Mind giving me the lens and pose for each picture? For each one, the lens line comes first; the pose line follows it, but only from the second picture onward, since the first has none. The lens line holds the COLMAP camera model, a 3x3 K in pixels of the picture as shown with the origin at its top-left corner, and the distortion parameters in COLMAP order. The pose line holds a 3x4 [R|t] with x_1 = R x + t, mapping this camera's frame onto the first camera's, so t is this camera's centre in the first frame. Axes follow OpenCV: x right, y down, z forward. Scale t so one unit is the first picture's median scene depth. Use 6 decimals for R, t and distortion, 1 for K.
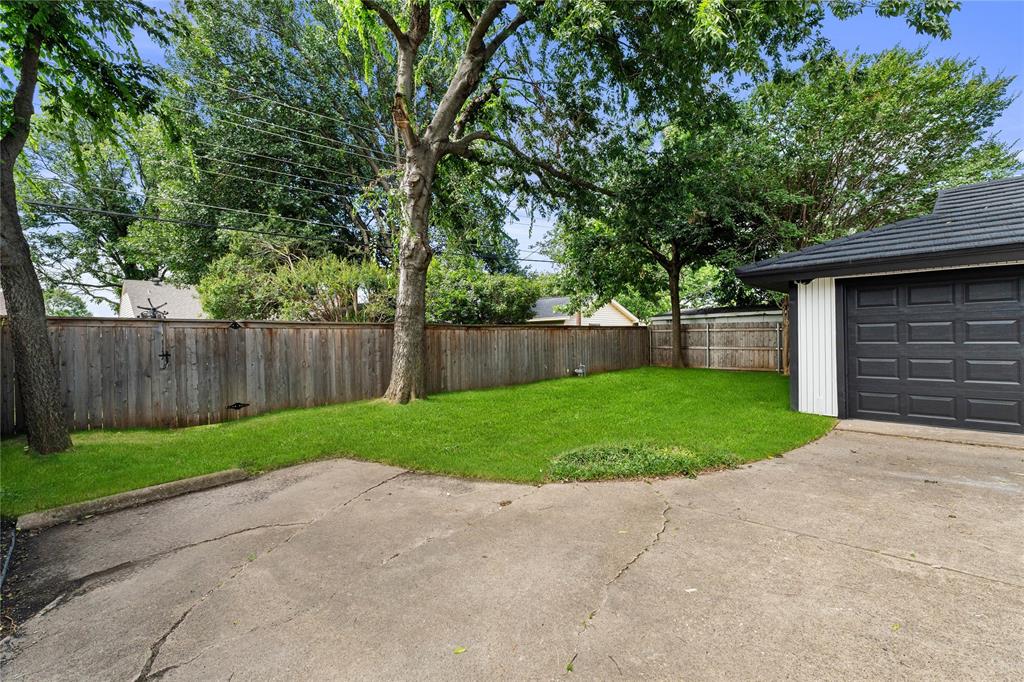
lens RADIAL K [[439.0, 0, 516.2], [0, 439.0, 346.9], [0, 0, 1]] dist [0.005768, 0.000147]
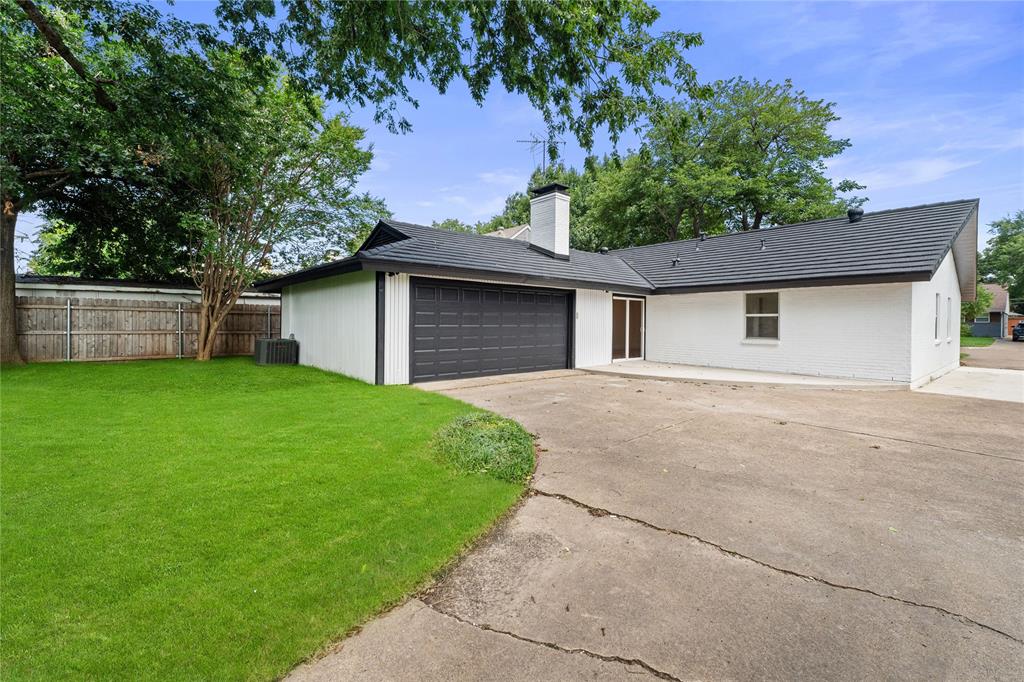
lens RADIAL K [[424.6, 0, 510.5], [0, 424.6, 321.0], [0, 0, 1]] dist [0.002369, 0.000291]
pose [[0.102436, 0.014815, 0.994629, -0.720168], [0.007045, 0.999853, -0.015618, -0.001850], [-0.994715, 0.008607, 0.102316, 0.902480]]
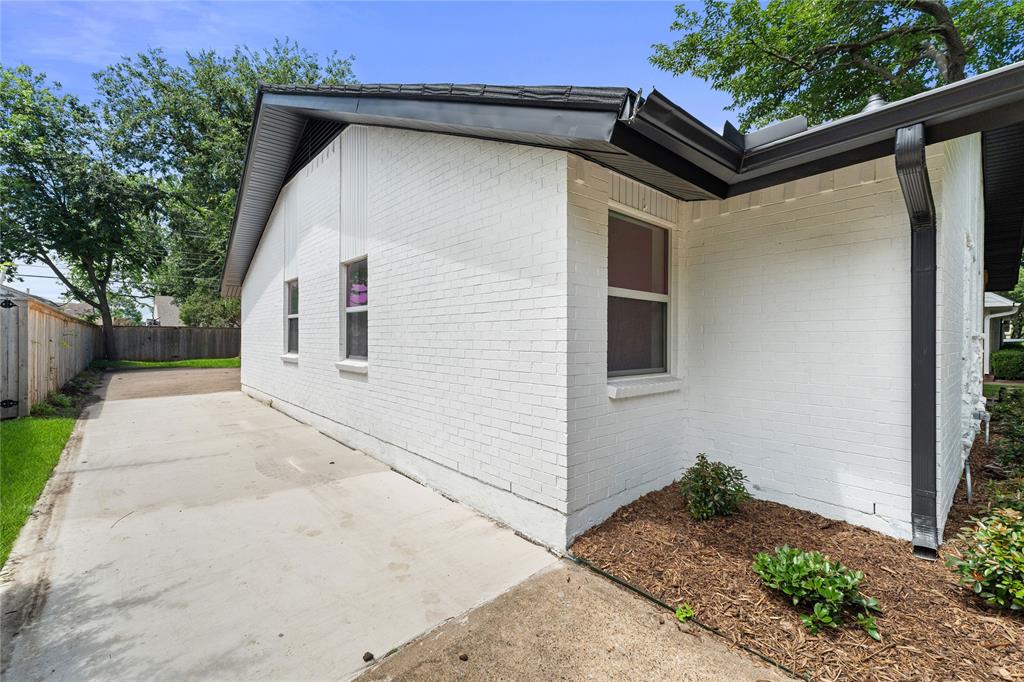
lens RADIAL K [[439.0, 0, 516.2], [0, 439.0, 346.9], [0, 0, 1]] dist [0.005768, 0.000147]
pose [[0.997476, 0.021265, -0.067741, 1.414835], [-0.021325, 0.999773, -0.000154, 0.020541], [0.067723, 0.001598, 0.997703, -1.356641]]
